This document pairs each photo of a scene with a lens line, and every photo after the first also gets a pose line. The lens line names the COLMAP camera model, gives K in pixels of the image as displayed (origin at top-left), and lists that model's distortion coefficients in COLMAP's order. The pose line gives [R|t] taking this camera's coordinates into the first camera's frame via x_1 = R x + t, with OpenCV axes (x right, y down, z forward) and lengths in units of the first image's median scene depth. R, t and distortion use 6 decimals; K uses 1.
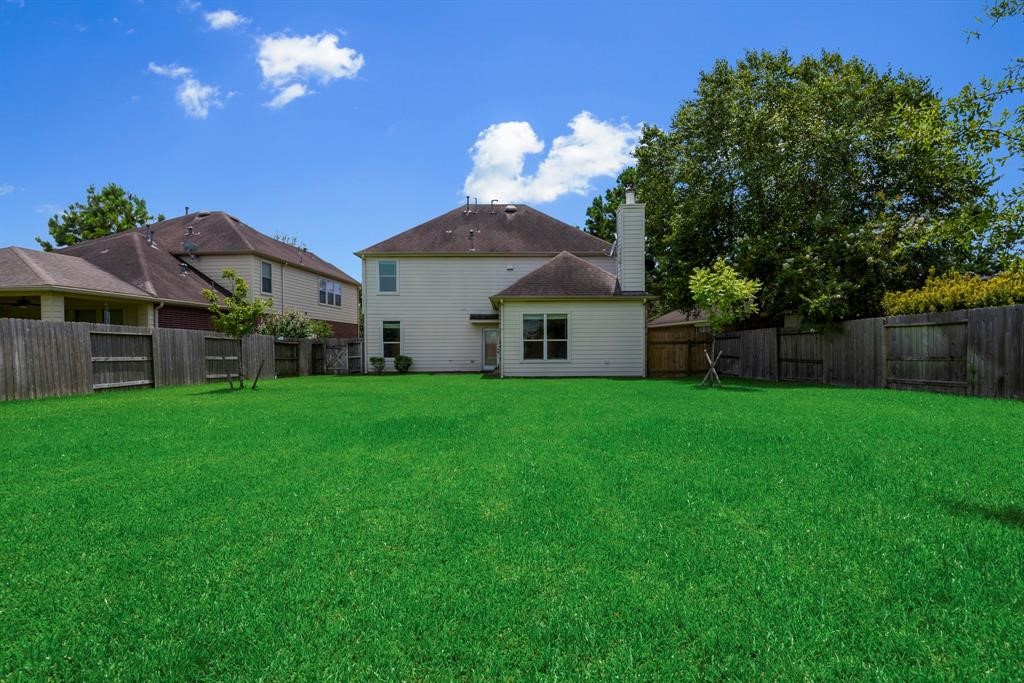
lens RADIAL K [[509.6, 0, 523.8], [0, 509.6, 365.8], [0, 0, 1]] dist [-0.000220, -0.002333]
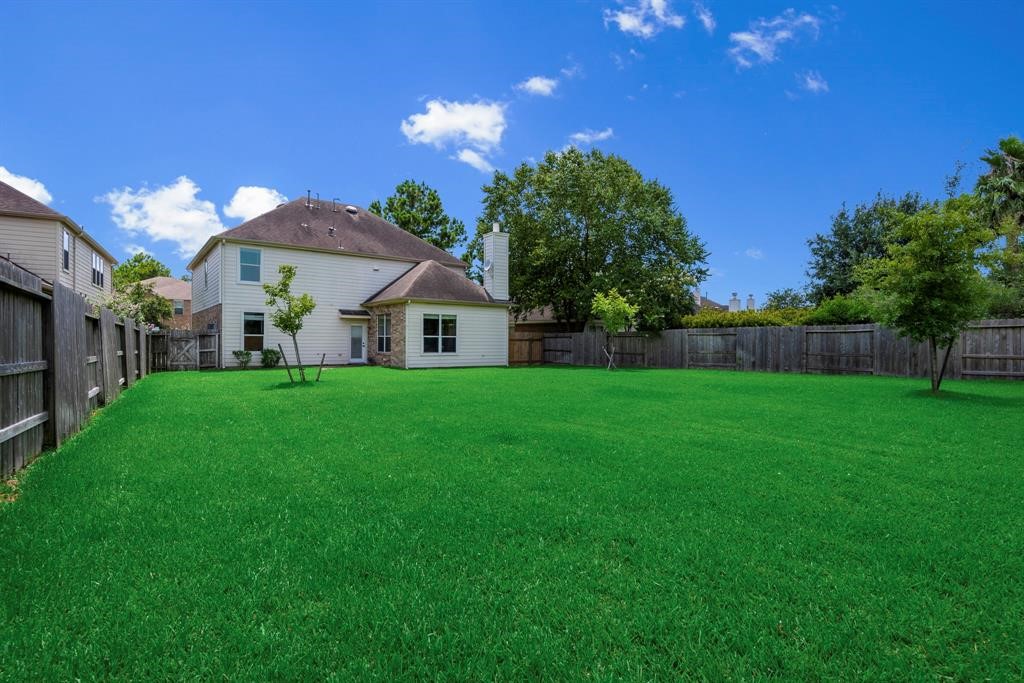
lens RADIAL K [[509.6, 0, 512.7], [0, 509.6, 343.1], [0, 0, 1]] dist [-0.000220, -0.002333]
pose [[0.809443, 0.008628, 0.587134, -0.515328], [0.008541, 0.999613, -0.026464, -0.002282], [-0.587136, 0.026436, 0.809057, -0.055828]]
